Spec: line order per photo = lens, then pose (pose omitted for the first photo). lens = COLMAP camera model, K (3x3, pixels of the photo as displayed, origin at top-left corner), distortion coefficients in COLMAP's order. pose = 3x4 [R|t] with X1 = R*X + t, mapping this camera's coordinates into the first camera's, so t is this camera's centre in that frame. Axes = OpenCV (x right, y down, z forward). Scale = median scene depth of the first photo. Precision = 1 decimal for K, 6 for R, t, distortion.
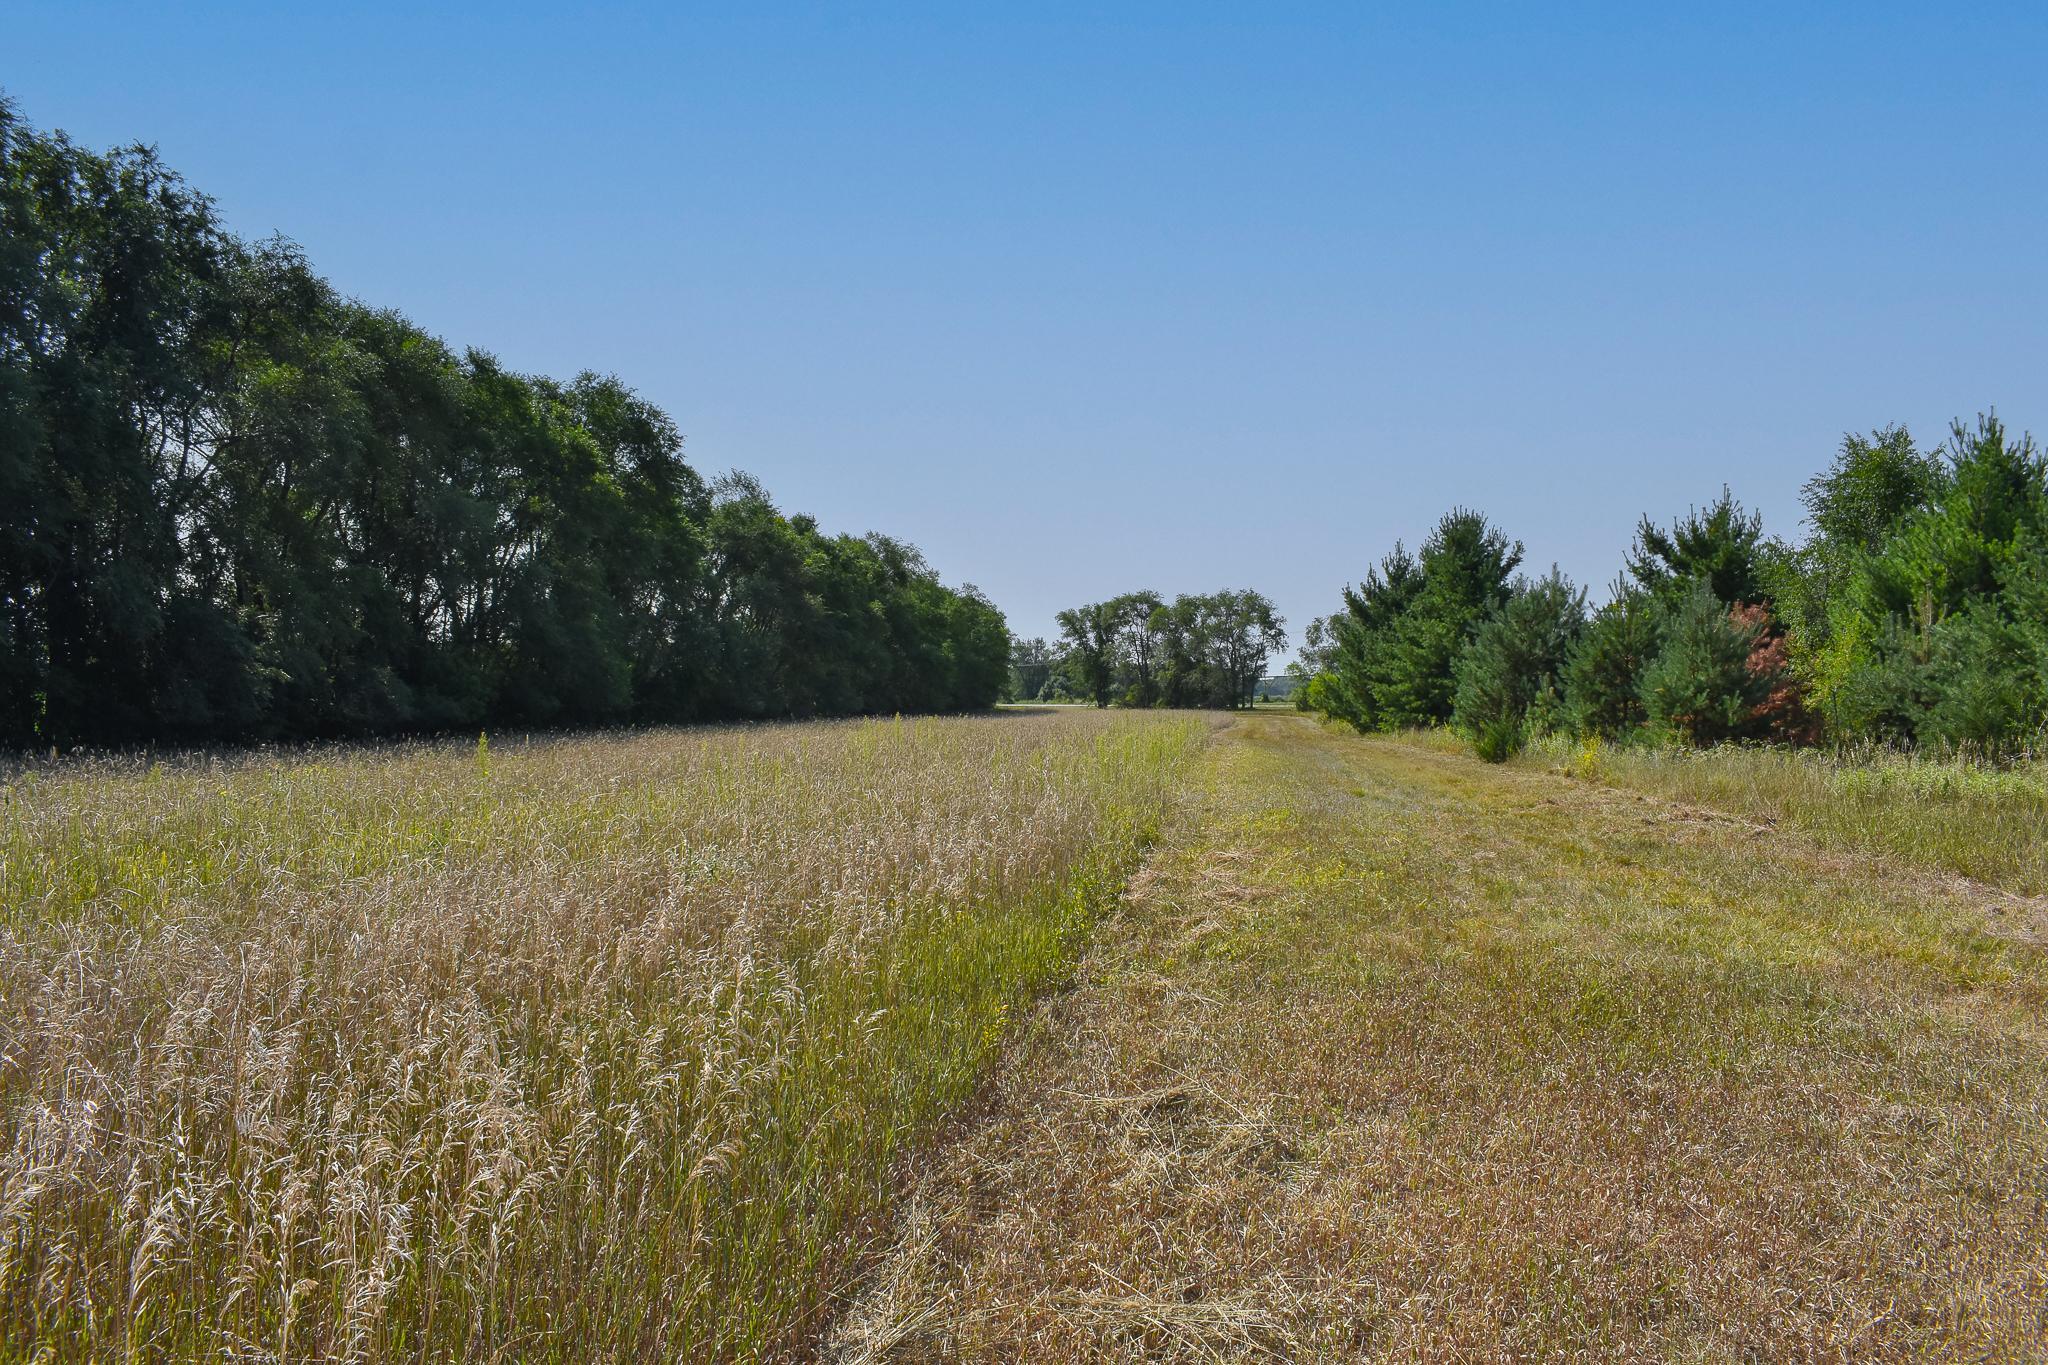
lens RADIAL K [[1599.1, 0, 1037.8], [0, 1599.1, 691.3], [0, 0, 1]] dist [-0.093882, 0.007846]
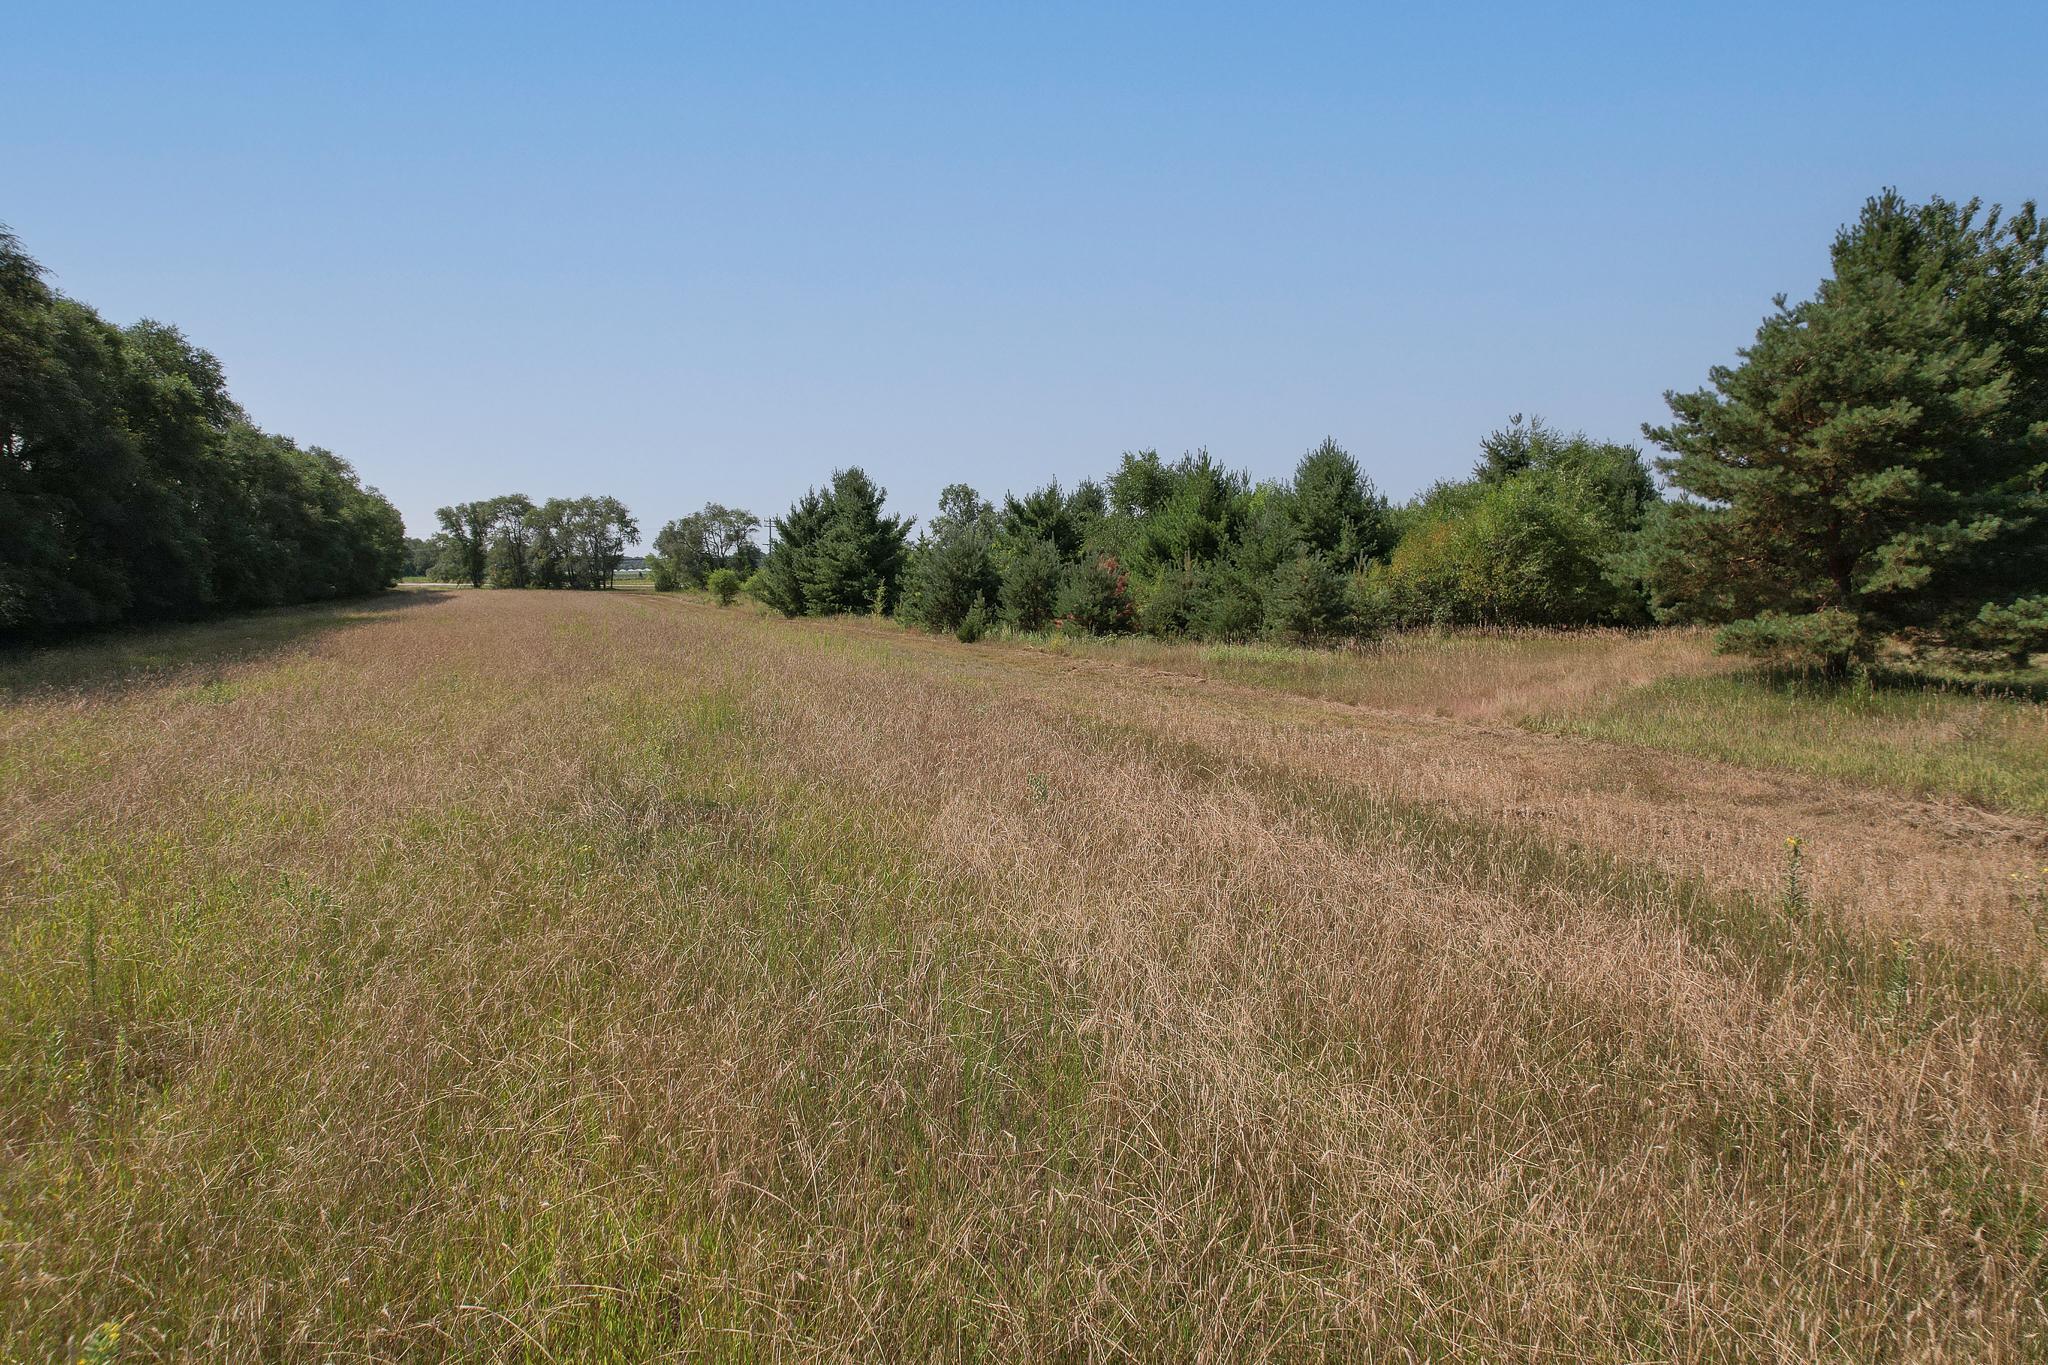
lens RADIAL K [[1293.0, 0, 1016.3], [0, 1293.0, 681.2], [0, 0, 1]] dist [-0.078988, 0.068116]
pose [[0.870732, -0.041504, 0.490003, -0.094481], [-0.004268, 0.995757, 0.091925, -0.011459], [-0.491739, -0.082133, 0.866860, -0.069985]]
